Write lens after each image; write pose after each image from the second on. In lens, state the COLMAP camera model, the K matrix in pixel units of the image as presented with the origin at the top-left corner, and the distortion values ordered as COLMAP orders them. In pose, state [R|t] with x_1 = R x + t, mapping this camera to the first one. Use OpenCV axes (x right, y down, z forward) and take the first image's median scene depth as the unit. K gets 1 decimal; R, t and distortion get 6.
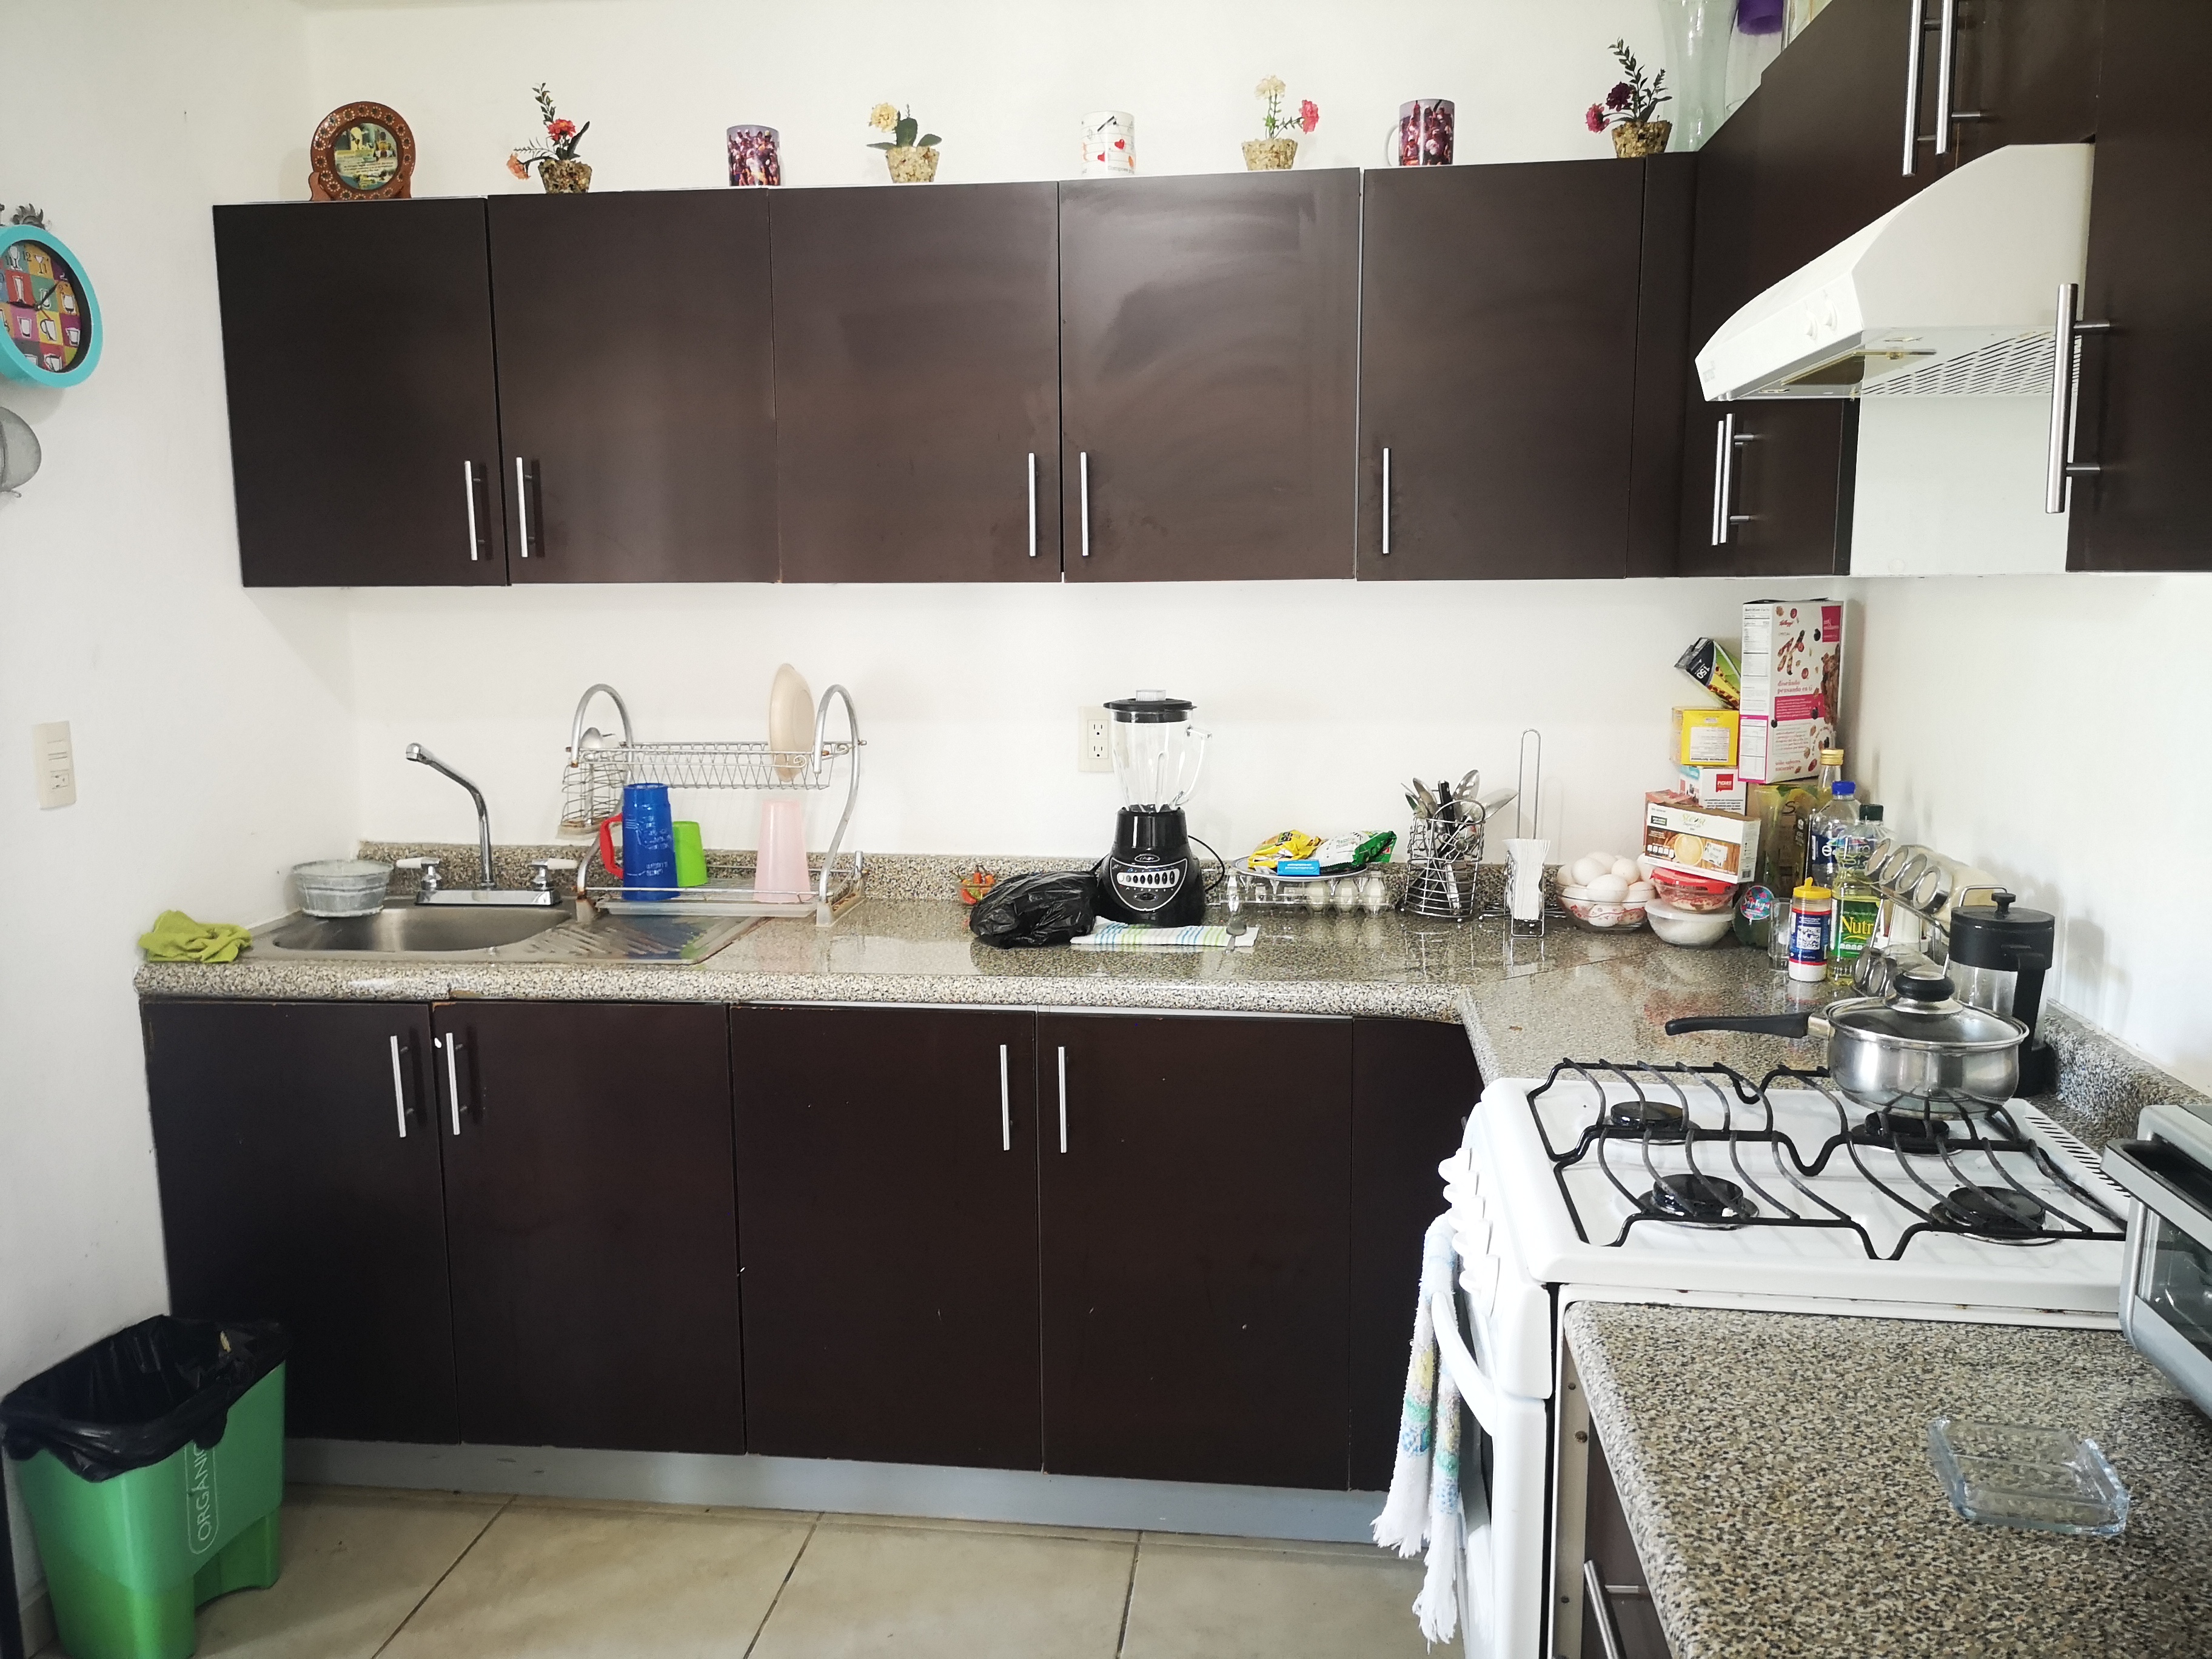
lens RADIAL K [[1705.5, 0, 1106.5], [0, 1705.5, 821.6], [0, 0, 1]] dist [0.066313, -0.064392]
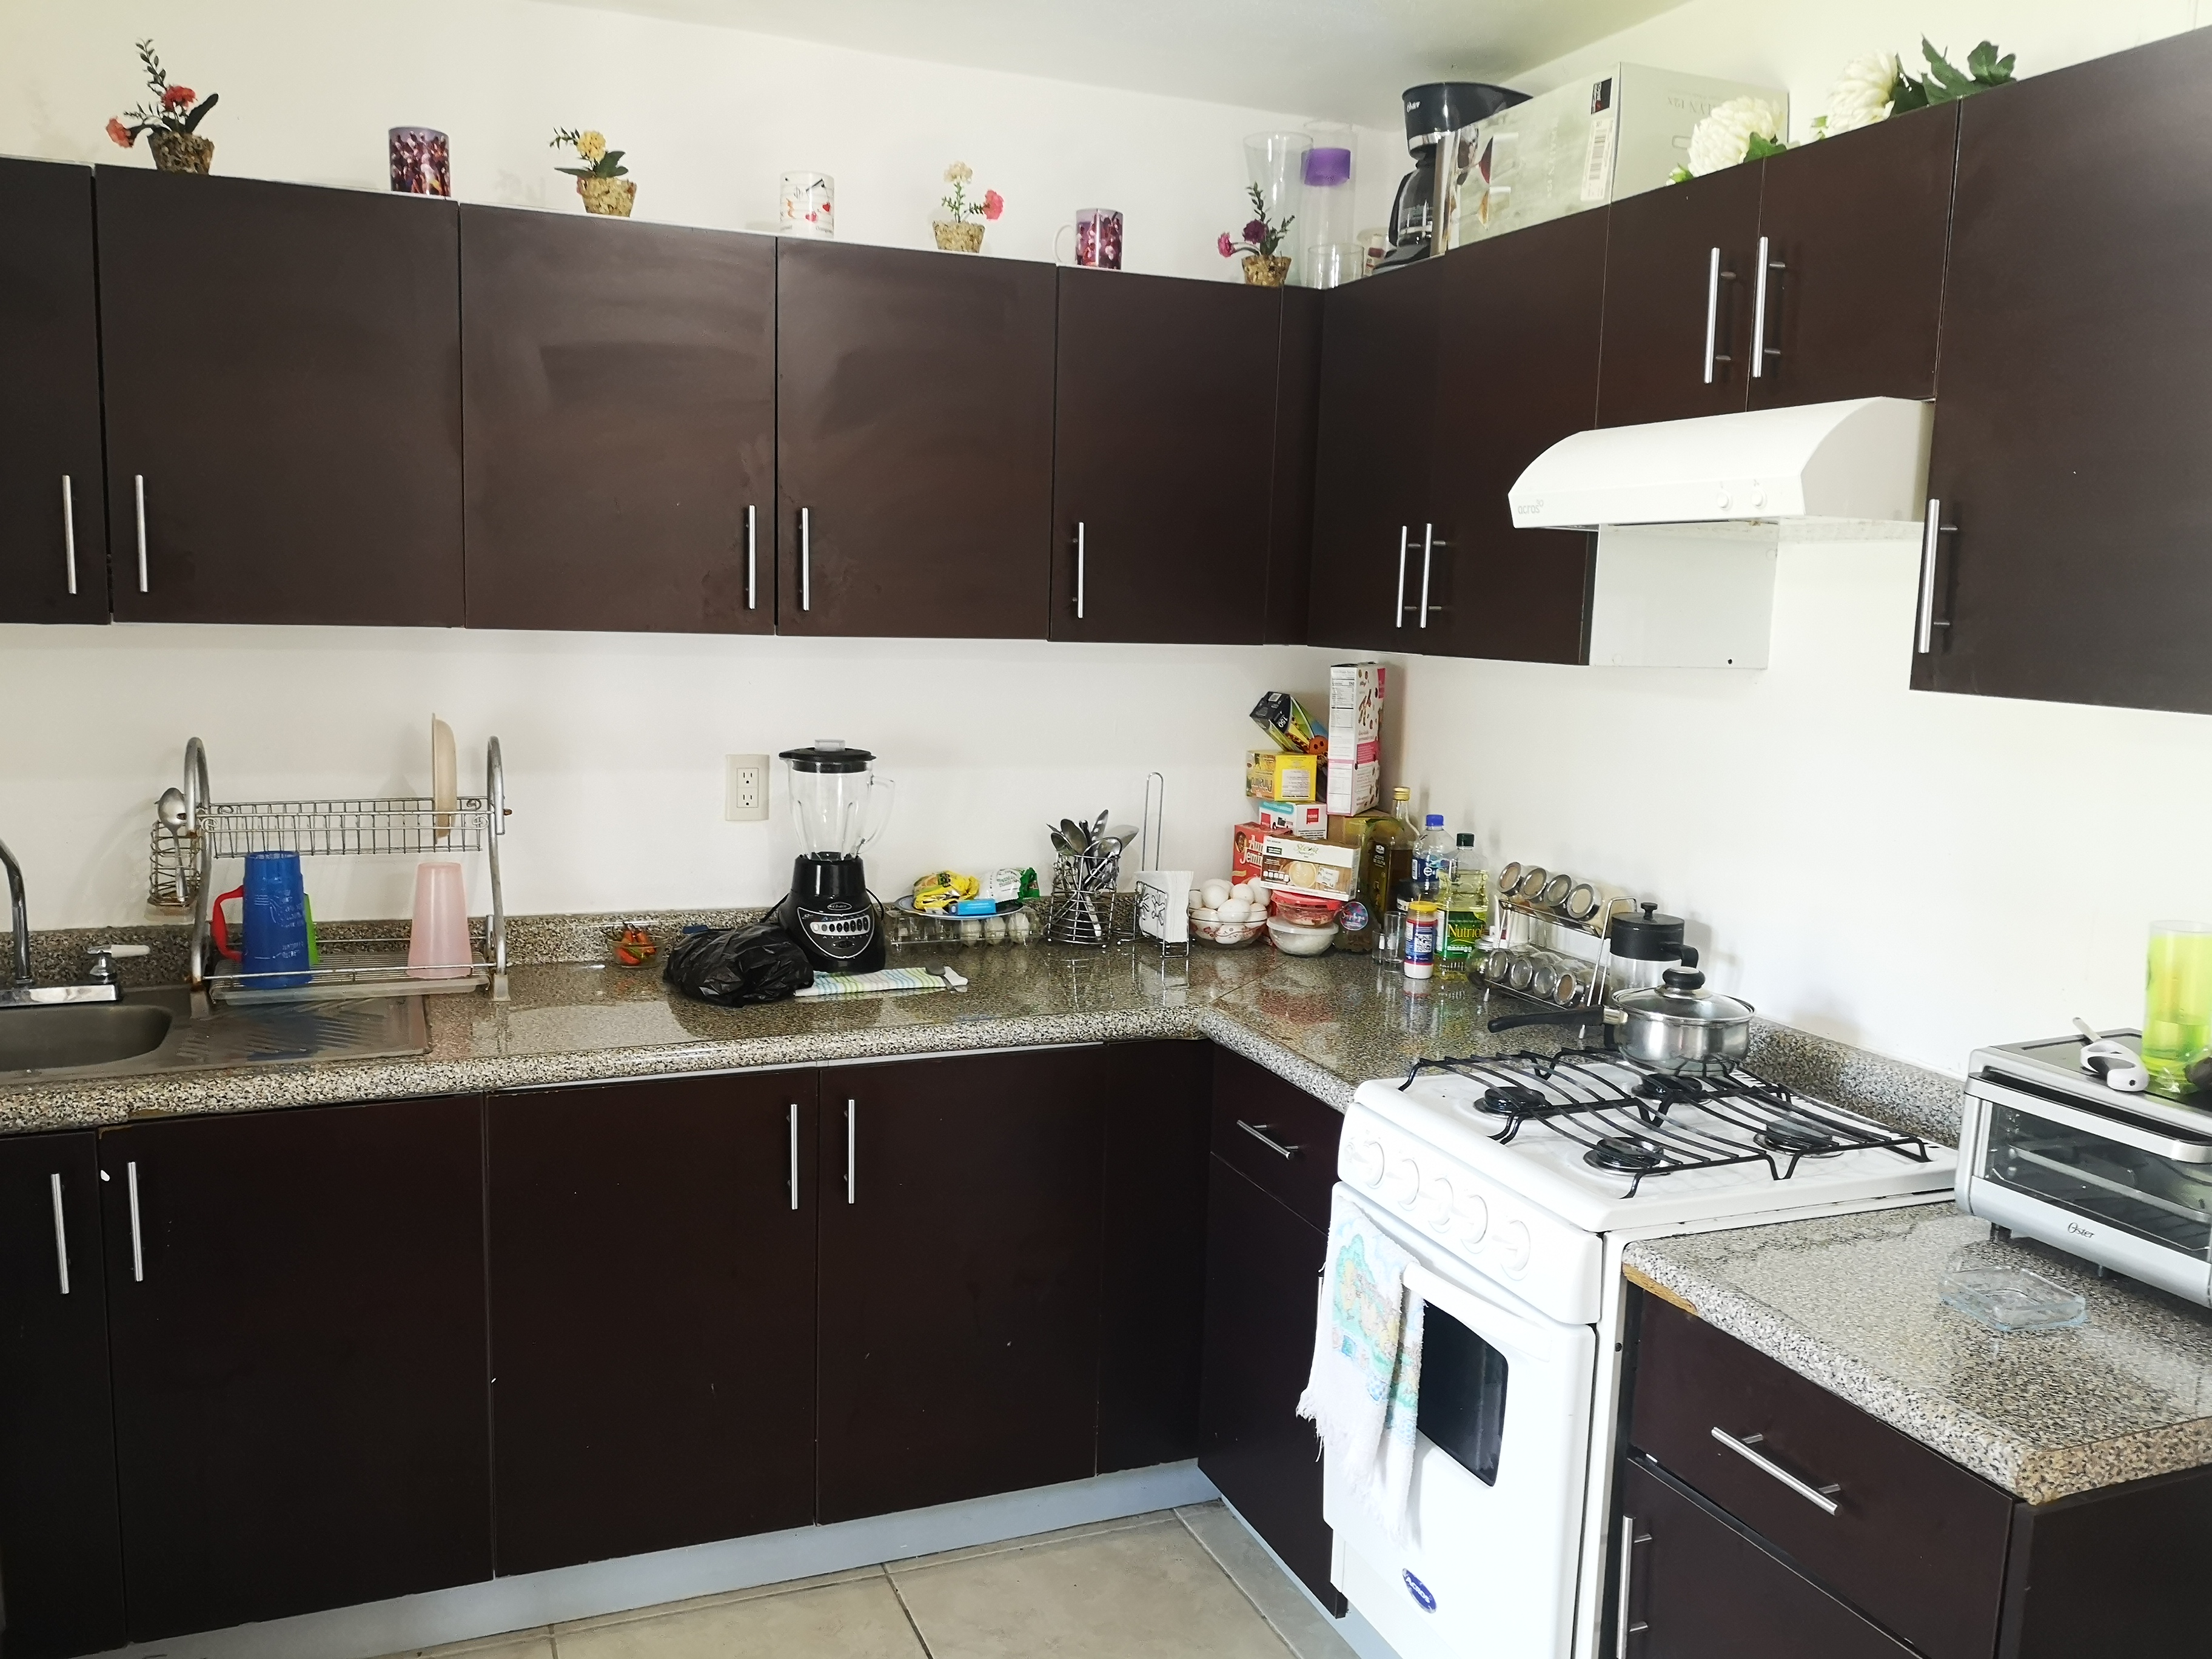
lens RADIAL K [[1763.3, 0, 1081.1], [0, 1763.3, 830.1], [0, 0, 1]] dist [0.054014, -0.089926]
pose [[0.875396, -0.034757, 0.482155, -0.369948], [0.034404, 0.999362, 0.009577, -0.030161], [-0.482180, 0.008205, 0.876034, 0.012353]]
